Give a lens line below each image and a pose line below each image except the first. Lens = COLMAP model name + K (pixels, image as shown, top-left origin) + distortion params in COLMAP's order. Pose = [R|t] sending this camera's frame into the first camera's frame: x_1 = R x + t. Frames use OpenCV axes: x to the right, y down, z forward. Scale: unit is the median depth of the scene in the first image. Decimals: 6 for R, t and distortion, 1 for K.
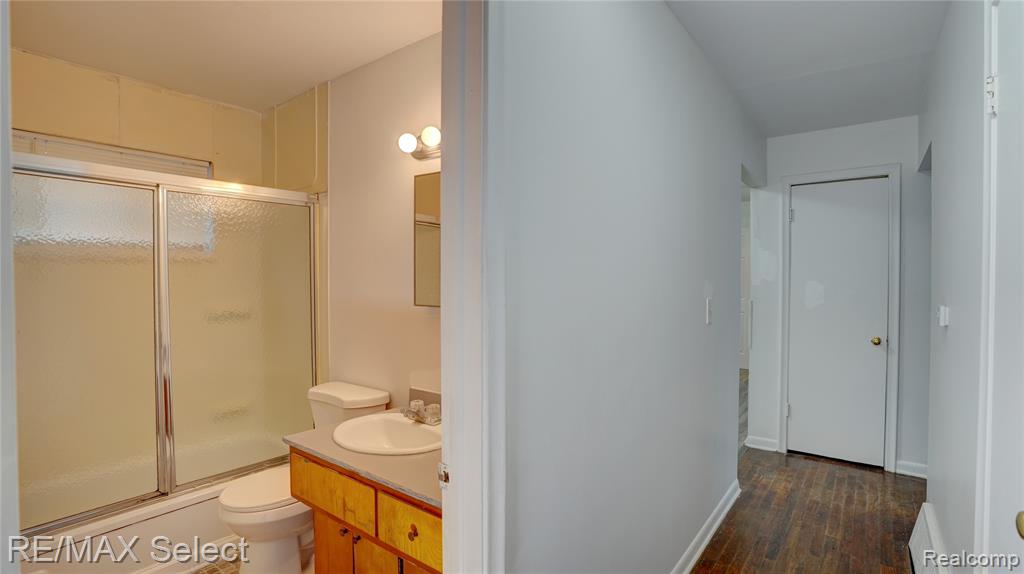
lens RADIAL K [[484.0, 0, 520.9], [0, 484.0, 287.8], [0, 0, 1]] dist [-0.053340, 0.020687]
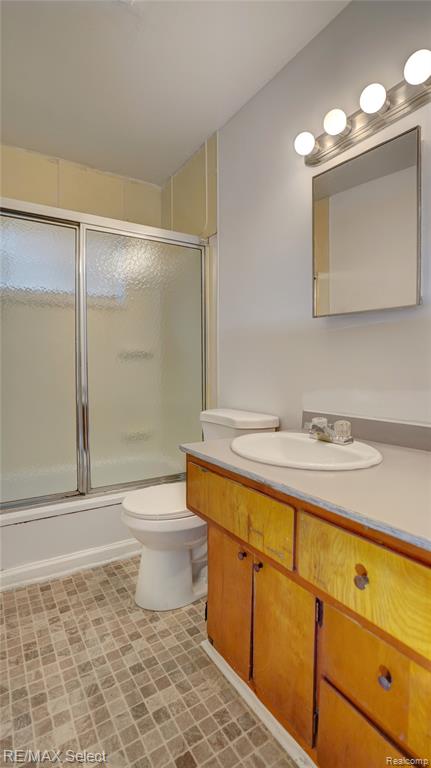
lens RADIAL K [[363.0, 0, 214.8], [0, 363.0, 378.5], [0, 0, 1]] dist [-0.053340, 0.020687]
pose [[0.939960, 0.009670, -0.341147, -0.173579], [-0.006026, 0.999913, 0.011741, 0.157670], [0.341231, -0.008980, 0.939937, 0.317766]]
